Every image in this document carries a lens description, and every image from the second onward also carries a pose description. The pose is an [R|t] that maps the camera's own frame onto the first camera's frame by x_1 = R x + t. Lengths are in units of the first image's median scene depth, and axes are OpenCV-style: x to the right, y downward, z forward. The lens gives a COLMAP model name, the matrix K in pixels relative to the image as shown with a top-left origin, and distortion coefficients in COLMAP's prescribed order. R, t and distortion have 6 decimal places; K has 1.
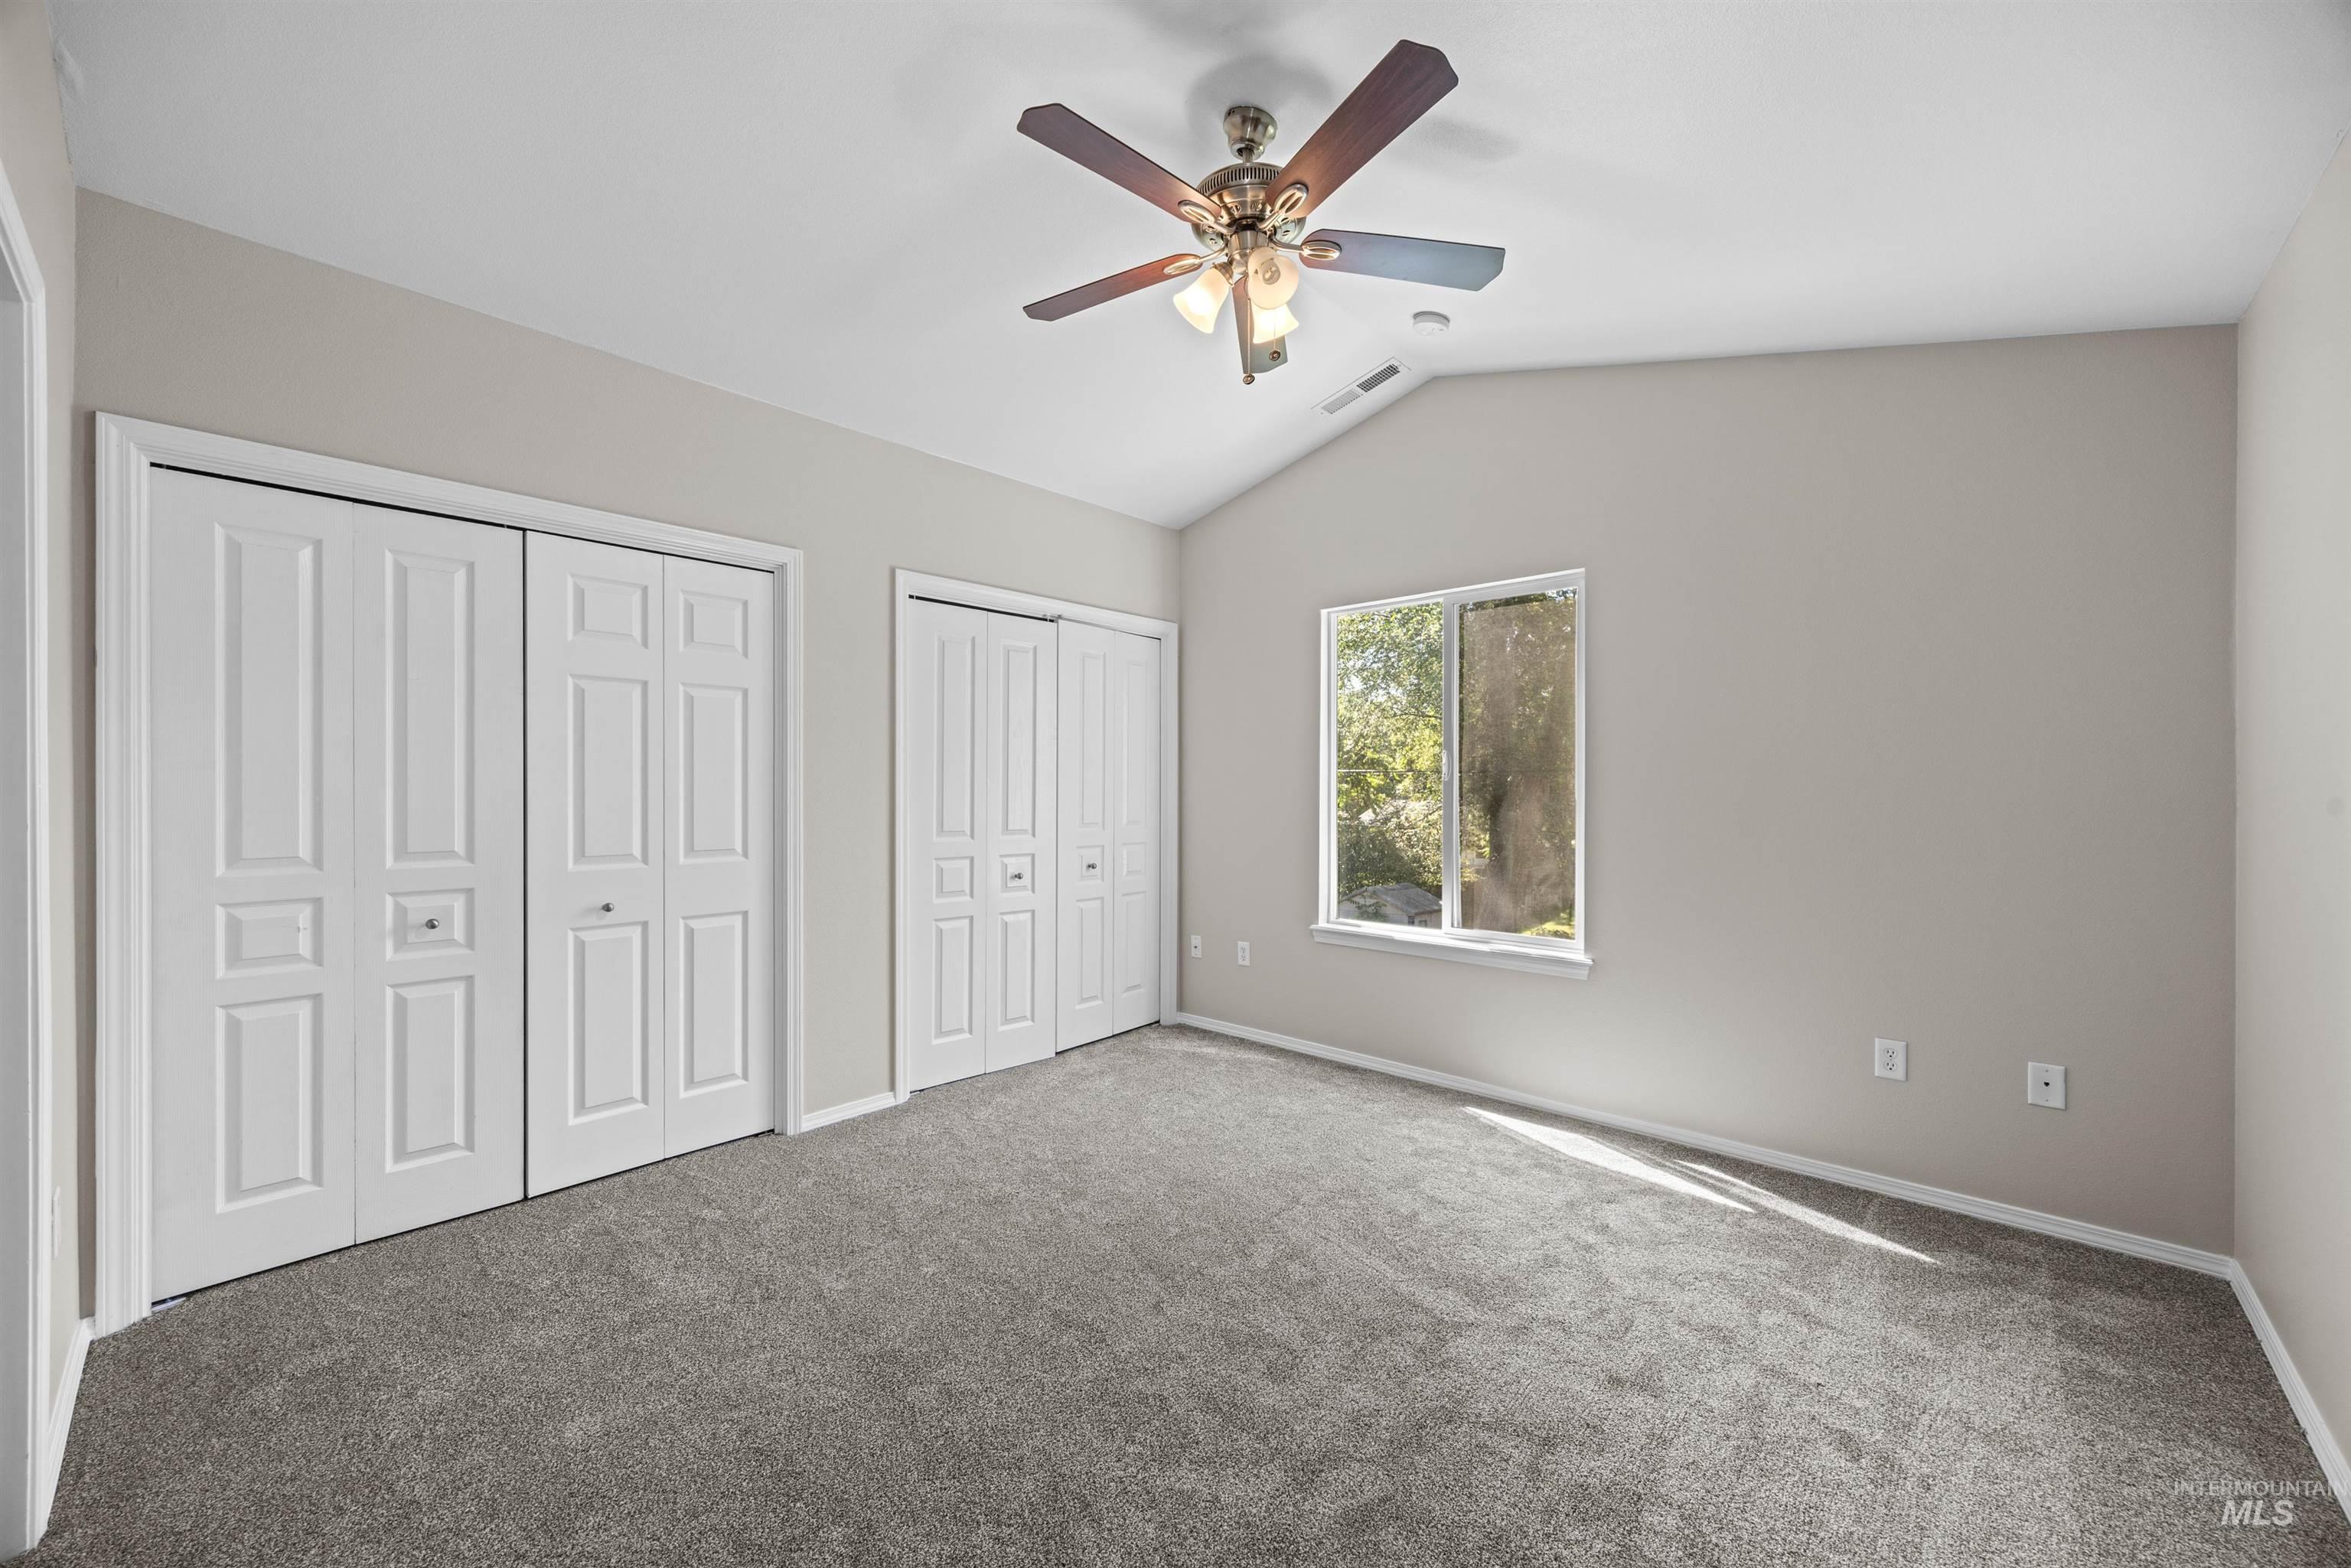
lens RADIAL K [[904.5, 0, 1165.4], [0, 904.5, 787.6], [0, 0, 1]] dist [-0.000483, -0.000016]
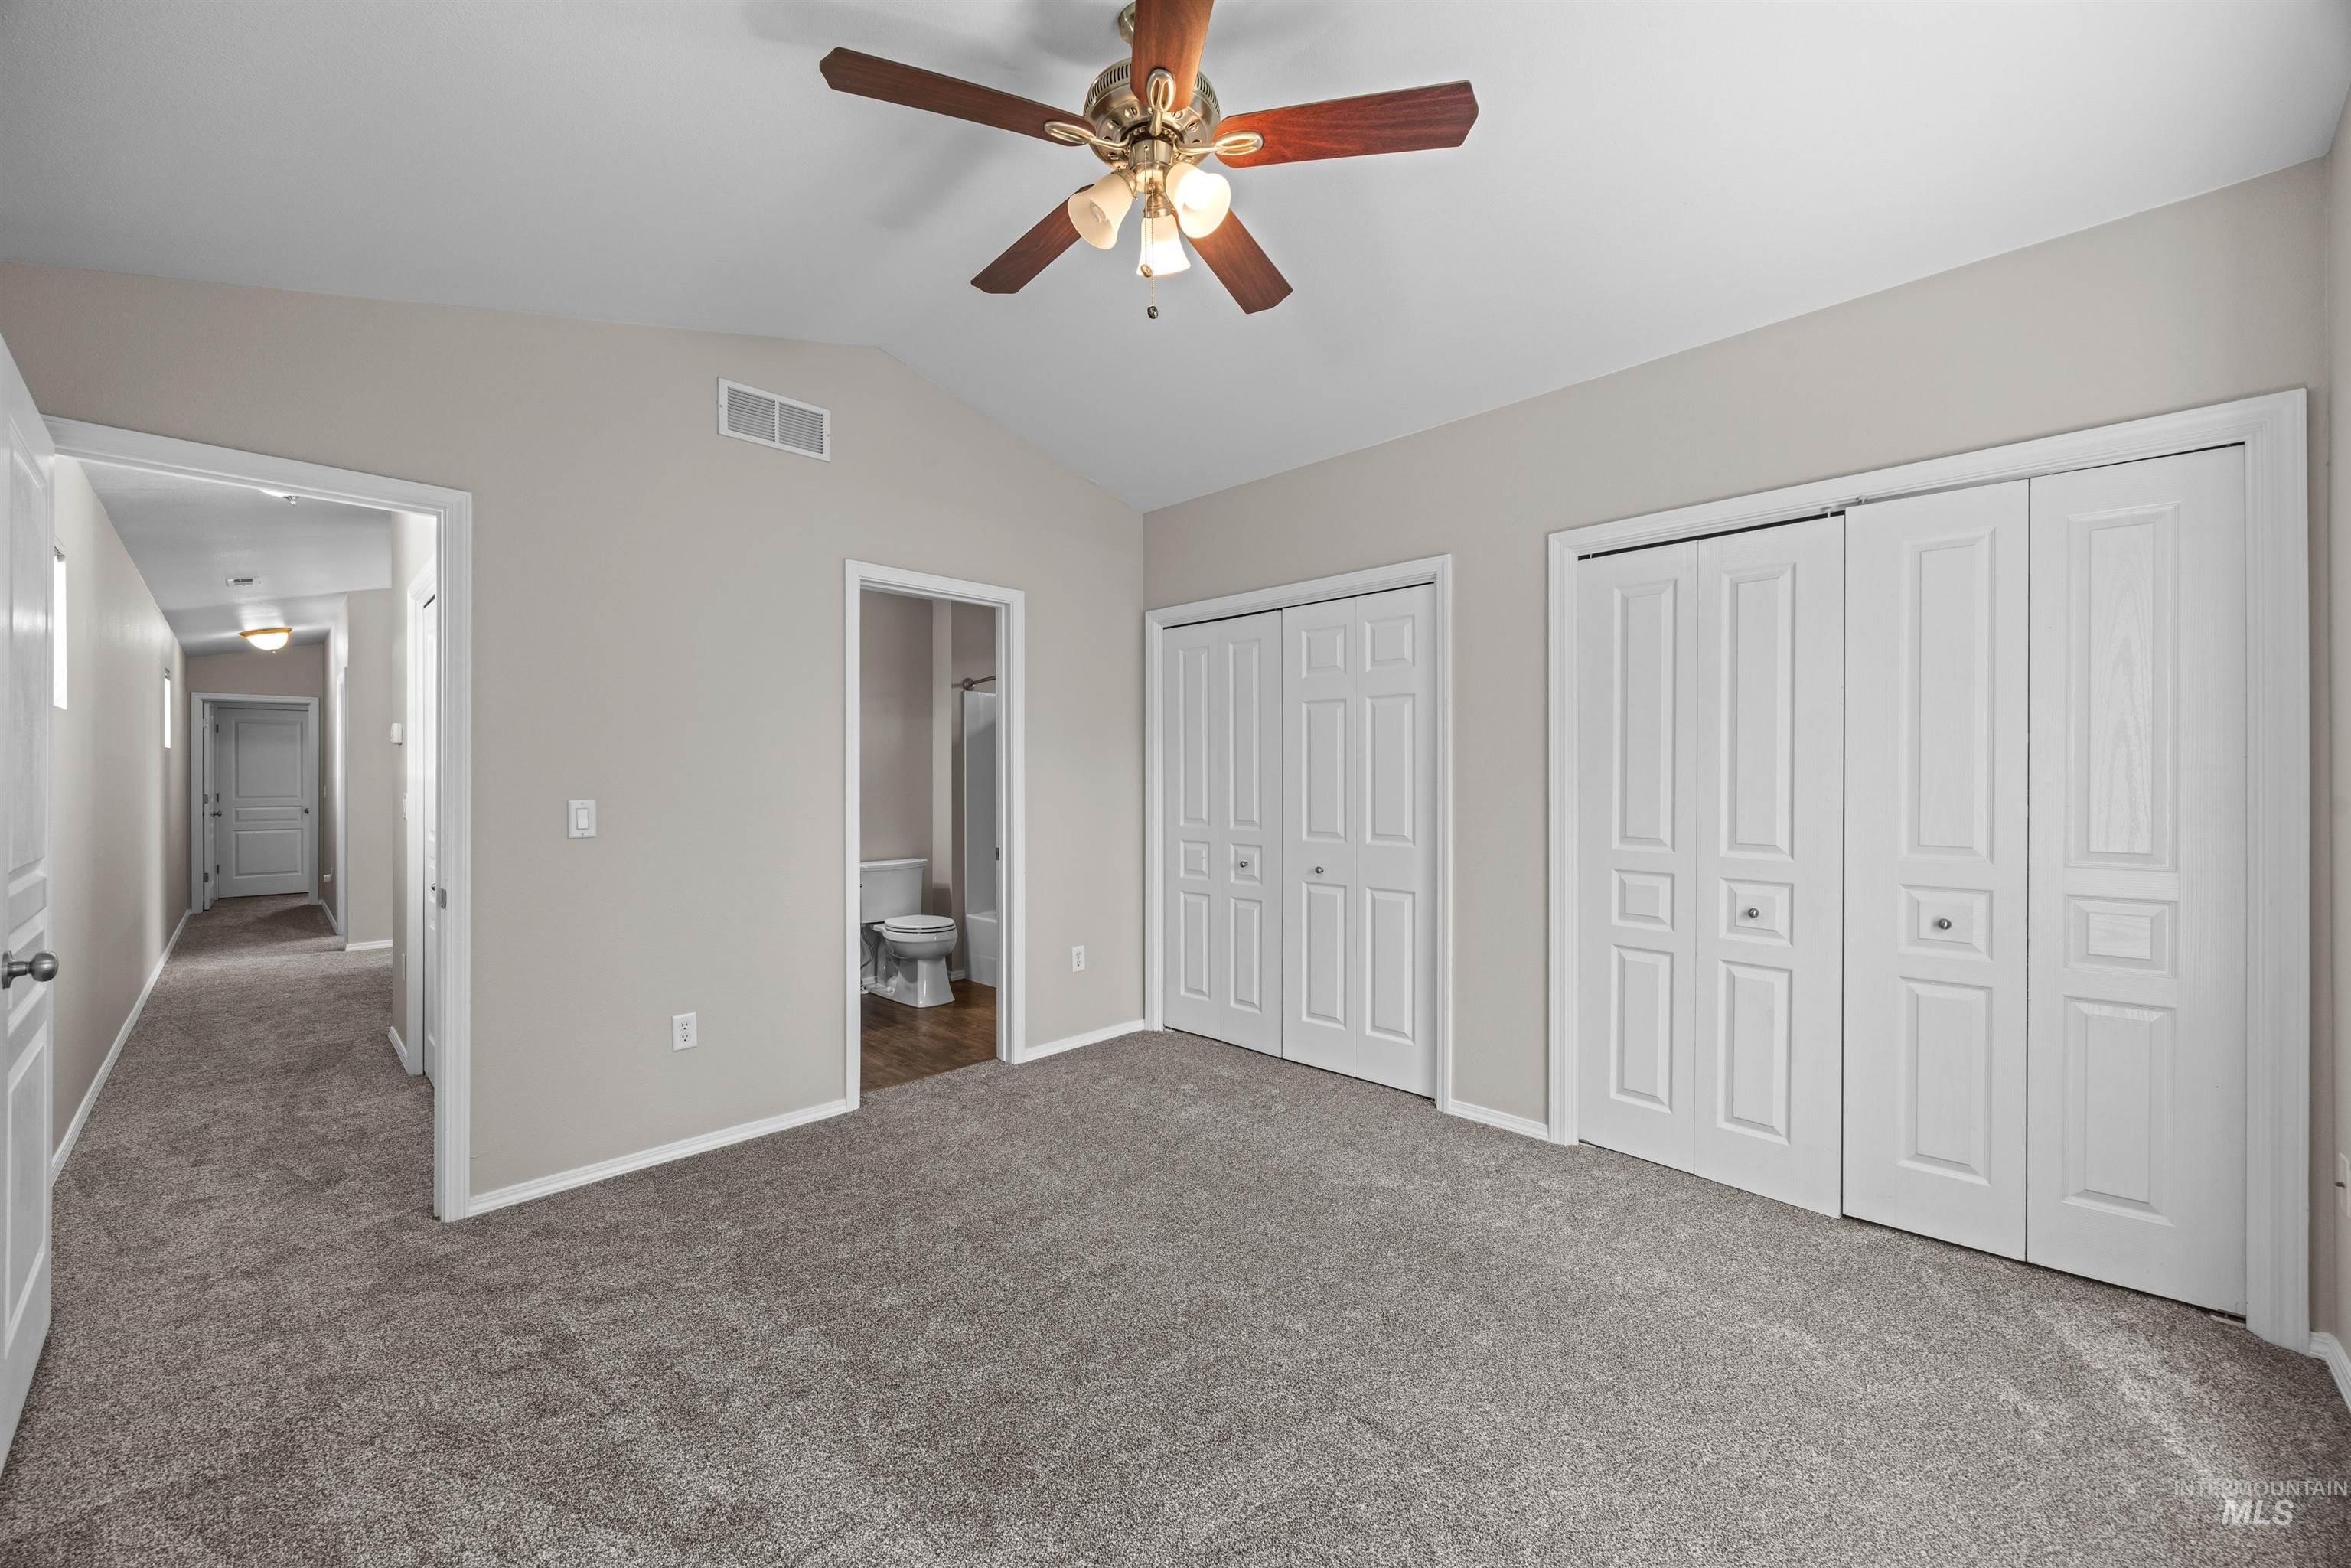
lens RADIAL K [[904.5, 0, 1165.4], [0, 904.5, 787.6], [0, 0, 1]] dist [-0.000483, -0.000016]
pose [[-0.045155, 0.002608, -0.998977, 0.602108], [-0.005124, 0.999983, 0.002842, 0.004497], [0.998967, 0.005247, -0.045141, 0.665147]]
